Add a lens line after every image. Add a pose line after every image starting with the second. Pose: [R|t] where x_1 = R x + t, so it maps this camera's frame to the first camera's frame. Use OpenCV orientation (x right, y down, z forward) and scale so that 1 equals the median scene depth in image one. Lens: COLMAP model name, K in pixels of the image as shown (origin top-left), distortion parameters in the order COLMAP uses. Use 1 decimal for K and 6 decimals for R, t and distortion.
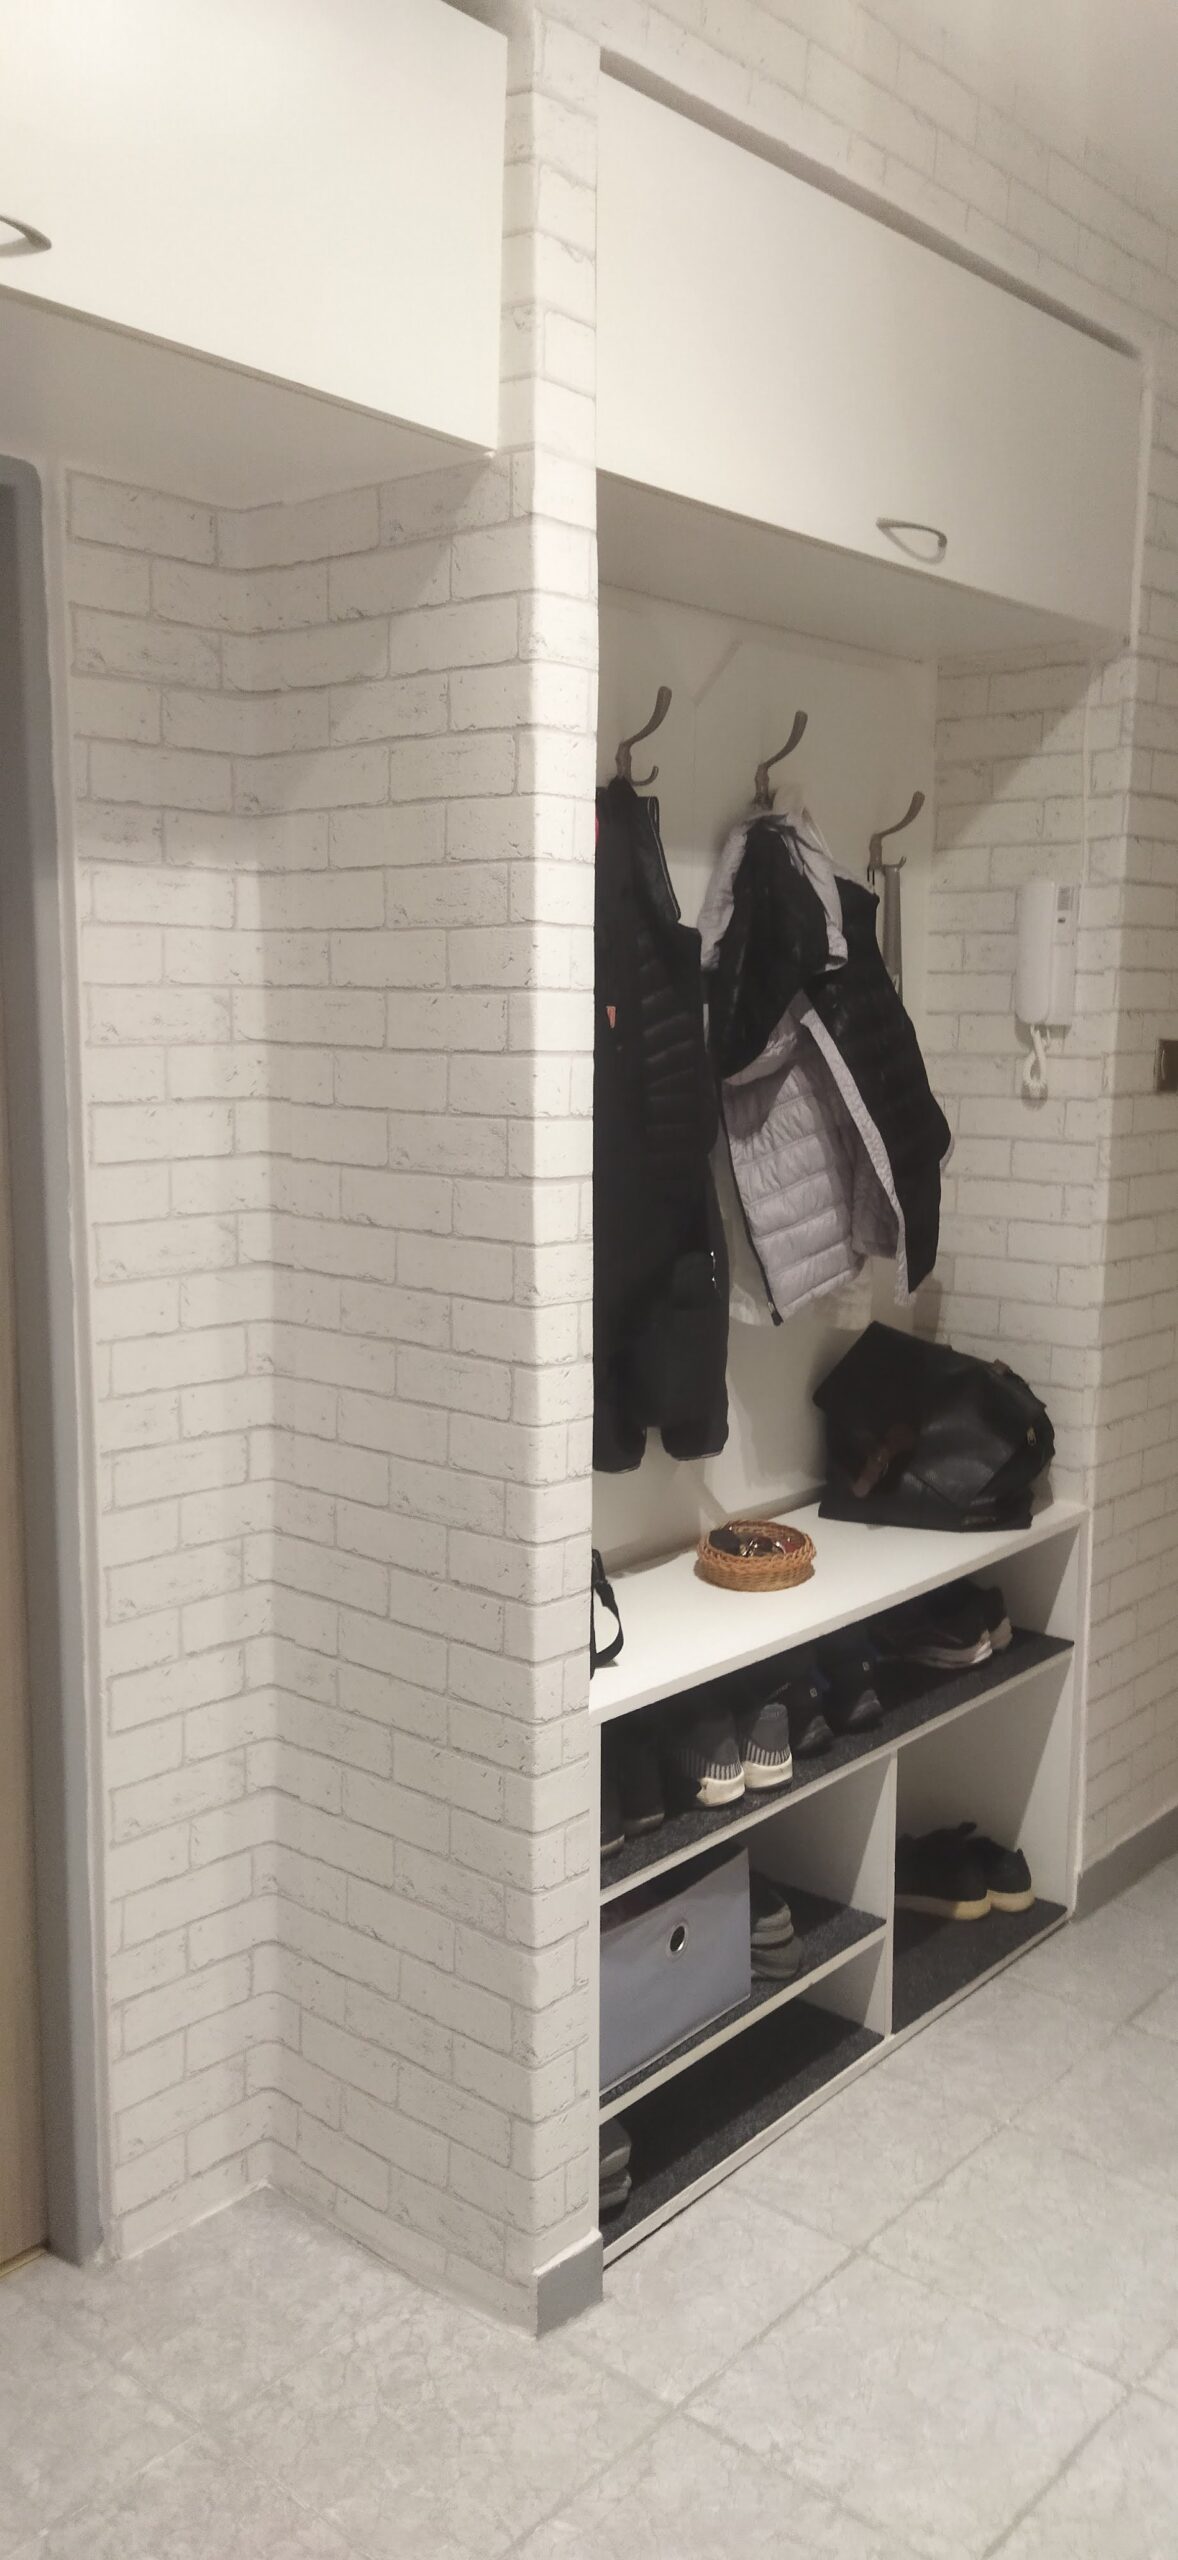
lens RADIAL K [[1976.0, 0, 573.6], [0, 1976.0, 1324.6], [0, 0, 1]] dist [0.131595, -0.164221]
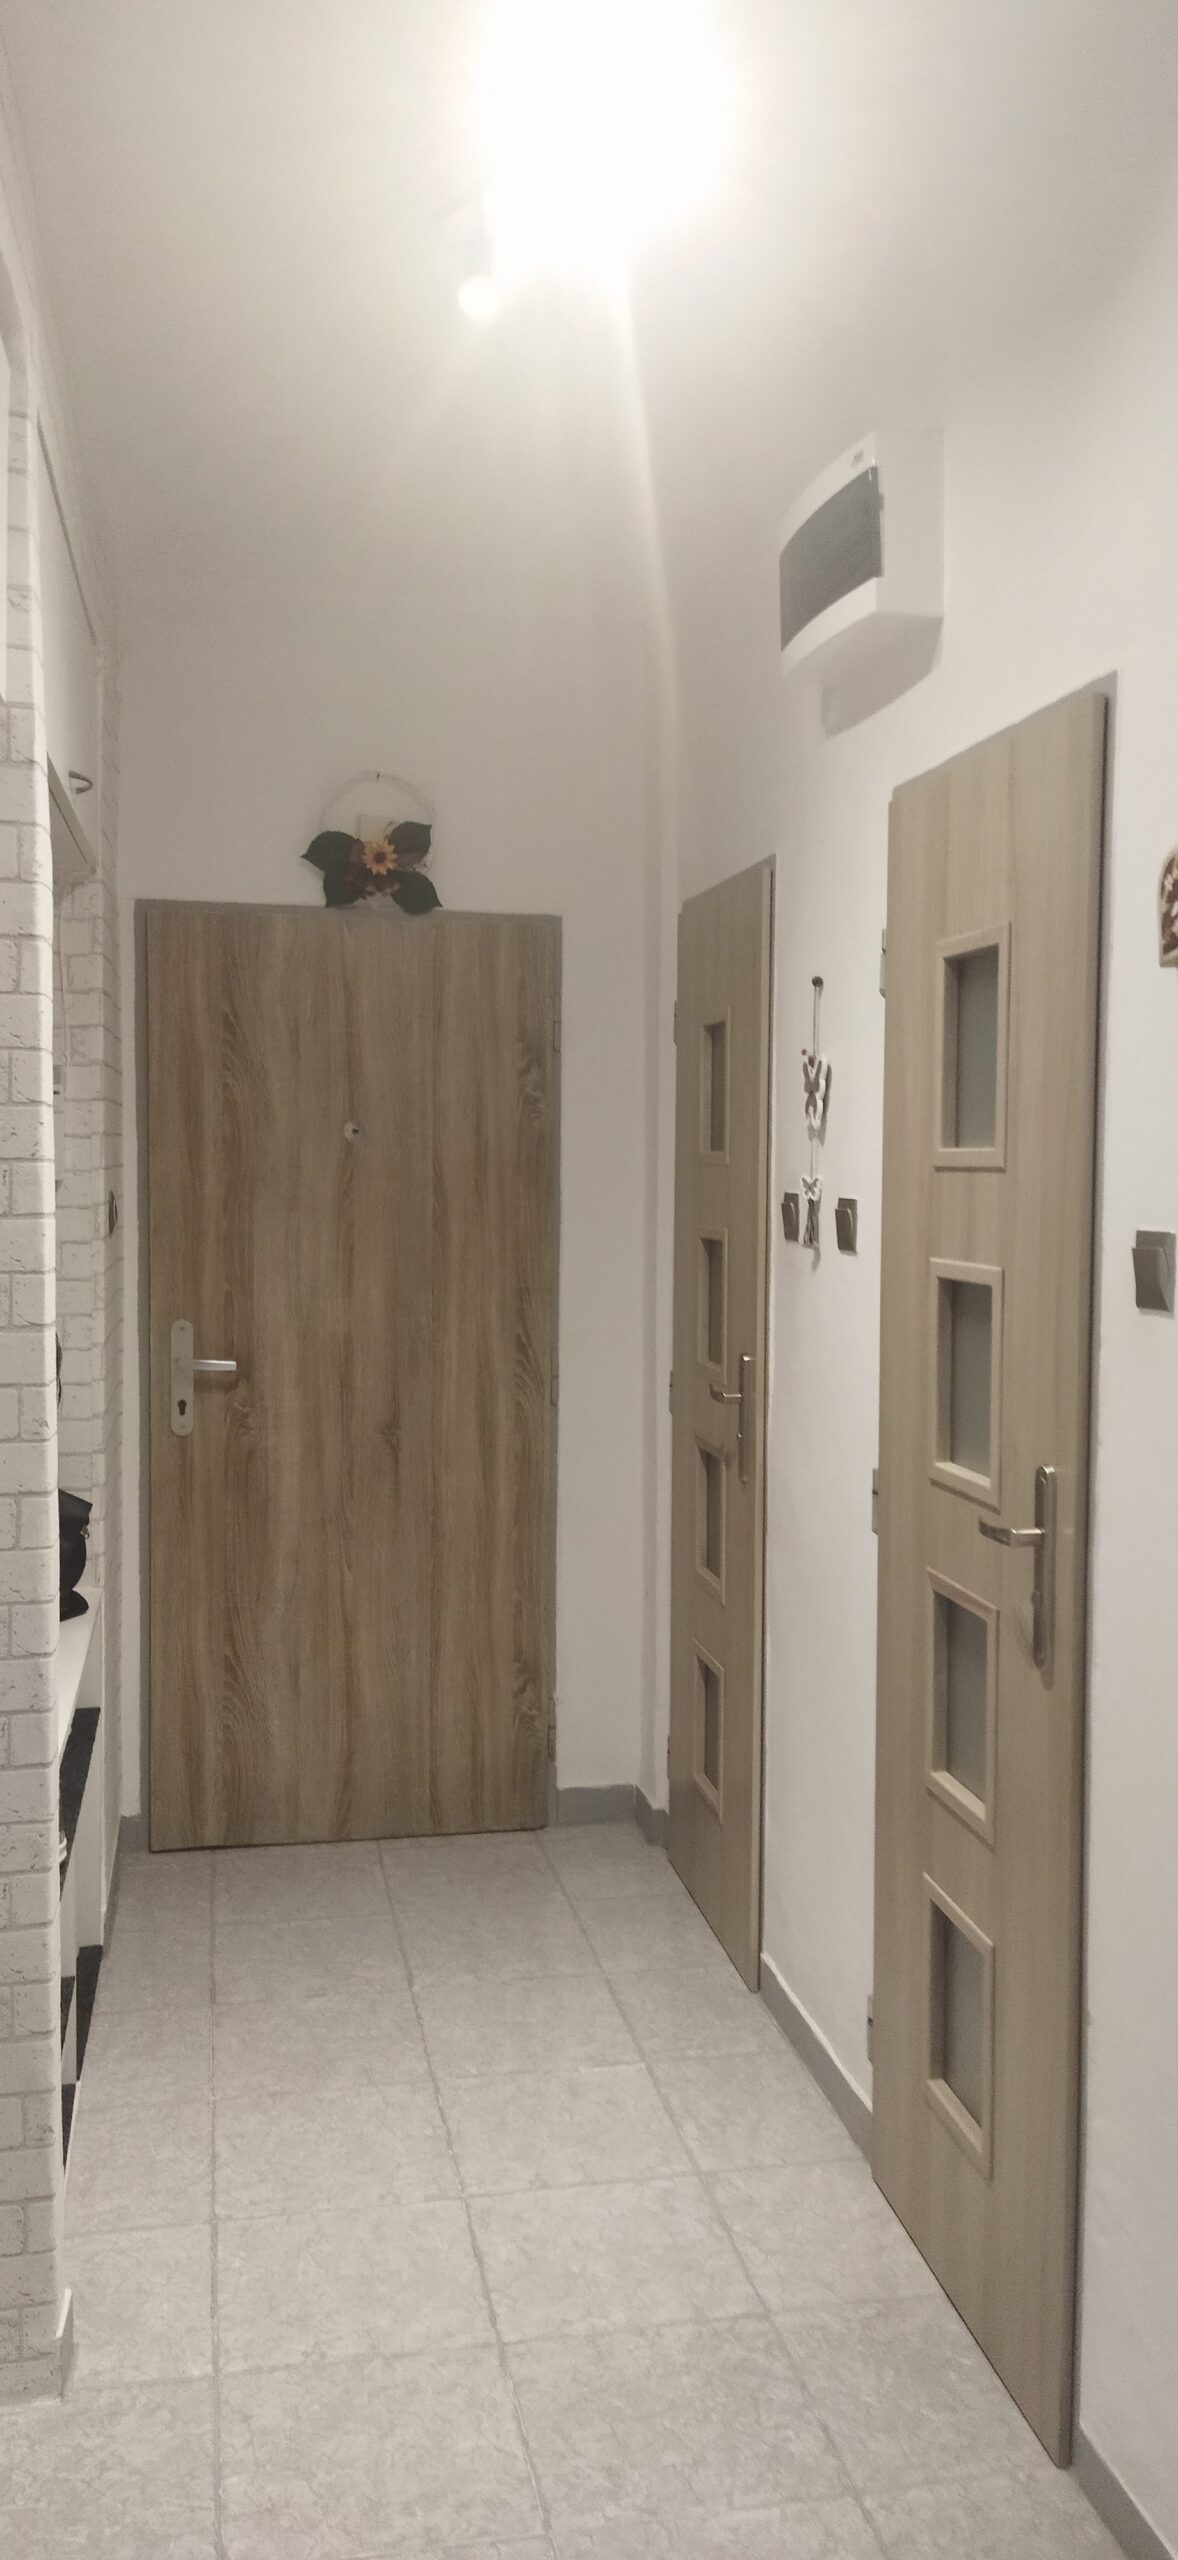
lens RADIAL K [[1976.0, 0, 573.6], [0, 1976.0, 1324.6], [0, 0, 1]] dist [0.131595, -0.164221]
pose [[0.634041, -0.074802, 0.769673, -0.661002], [0.126752, 0.991902, -0.008016, -0.025339], [-0.762841, 0.102640, 0.638388, 0.041342]]
